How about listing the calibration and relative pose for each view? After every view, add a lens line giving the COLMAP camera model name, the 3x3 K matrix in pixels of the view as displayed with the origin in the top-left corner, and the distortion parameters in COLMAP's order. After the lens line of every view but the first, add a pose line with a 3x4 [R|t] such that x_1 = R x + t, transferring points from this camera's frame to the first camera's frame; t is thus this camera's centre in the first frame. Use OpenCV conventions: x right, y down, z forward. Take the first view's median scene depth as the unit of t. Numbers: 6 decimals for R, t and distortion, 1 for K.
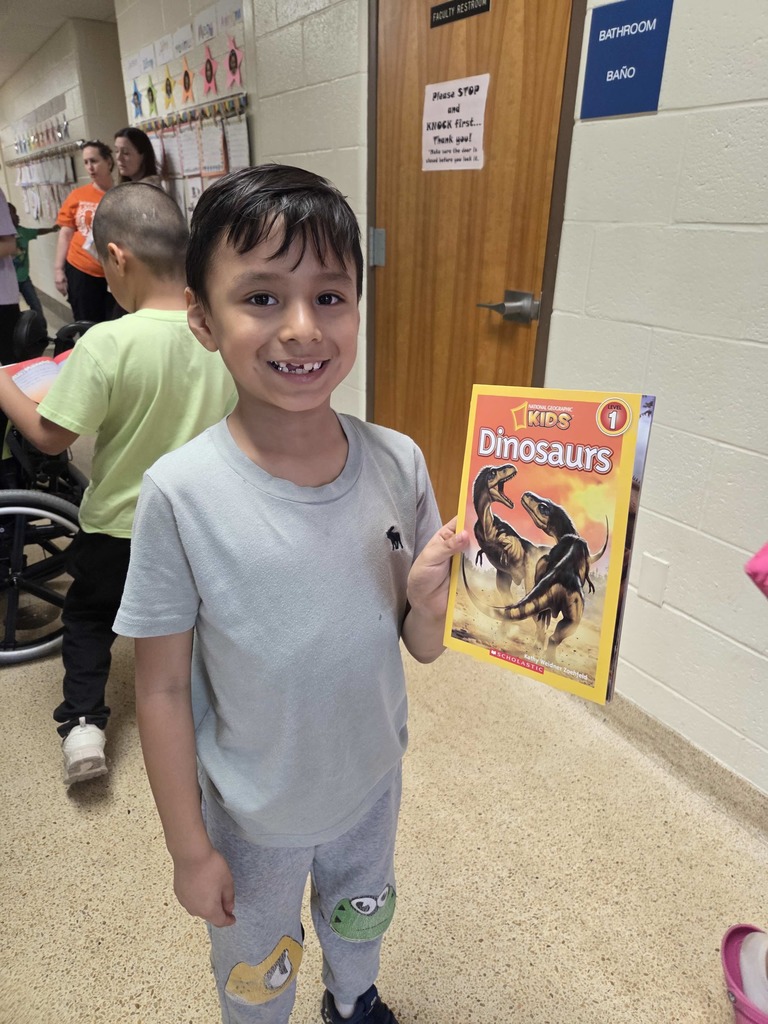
lens RADIAL K [[693.6, 0, 384.0], [0, 693.6, 512.0], [0, 0, 1]] dist [0.054961, -0.049514]
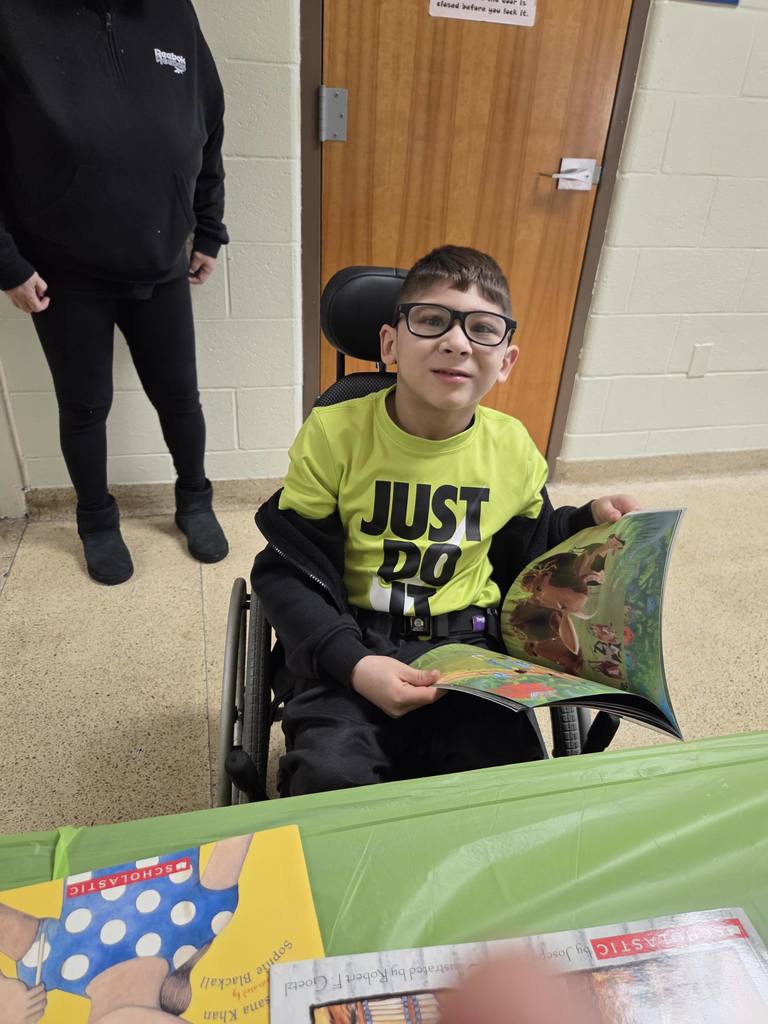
lens RADIAL K [[693.6, 0, 384.0], [0, 693.6, 512.0], [0, 0, 1]] dist [0.054961, -0.049514]
pose [[0.339356, -0.470077, 0.814779, -0.973845], [0.330943, 0.870467, 0.364368, -0.313917], [-0.880519, 0.145995, 0.450967, 0.801107]]
